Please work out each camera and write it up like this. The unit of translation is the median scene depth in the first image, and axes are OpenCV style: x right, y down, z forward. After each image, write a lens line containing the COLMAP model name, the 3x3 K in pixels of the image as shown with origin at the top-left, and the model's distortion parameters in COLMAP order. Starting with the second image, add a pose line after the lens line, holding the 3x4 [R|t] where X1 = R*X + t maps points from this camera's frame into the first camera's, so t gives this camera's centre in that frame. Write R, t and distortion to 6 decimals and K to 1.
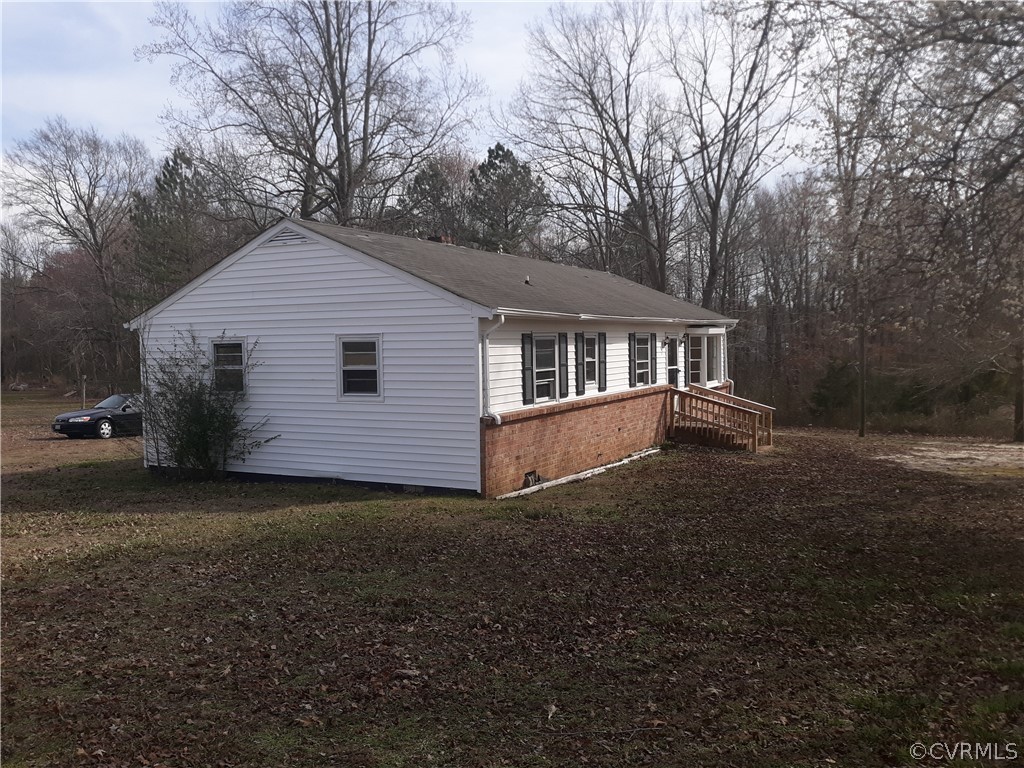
lens RADIAL K [[864.9, 0, 512.0], [0, 864.9, 384.0], [0, 0, 1]] dist [0.011728, -0.000456]
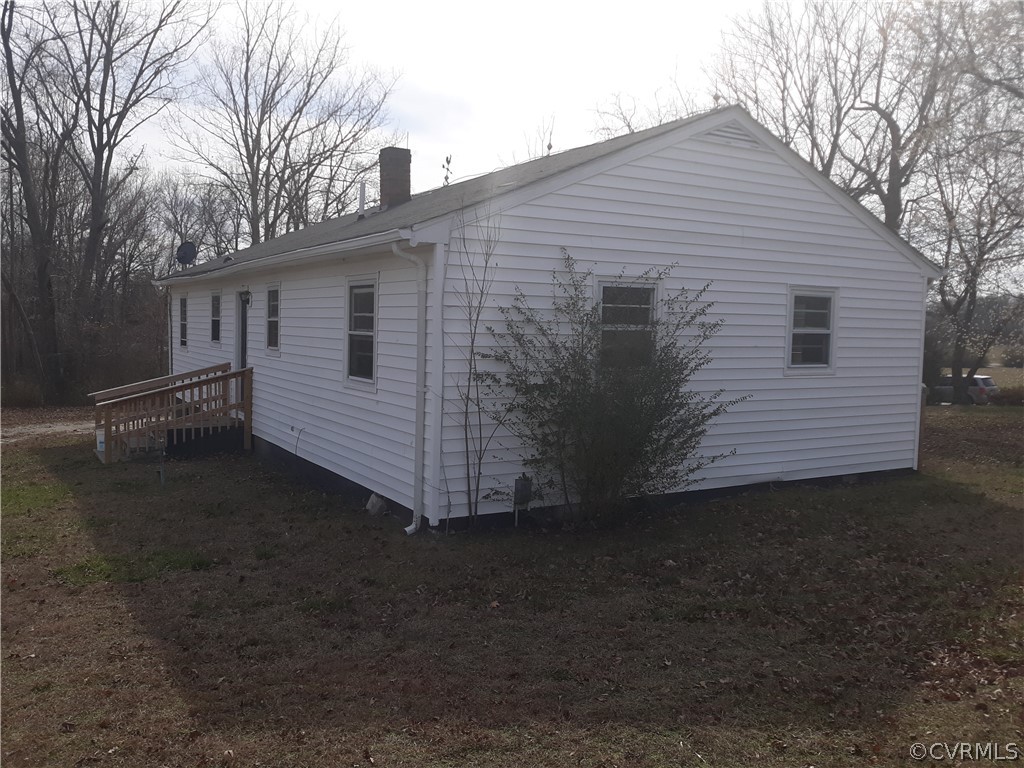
lens RADIAL K [[864.9, 0, 512.0], [0, 864.9, 384.0], [0, 0, 1]] dist [0.011728, -0.000456]
pose [[0.525842, -0.035507, 0.849841, -0.919357], [0.015957, 0.999364, 0.031880, -0.000436], [-0.850432, -0.003203, 0.526075, 0.784096]]
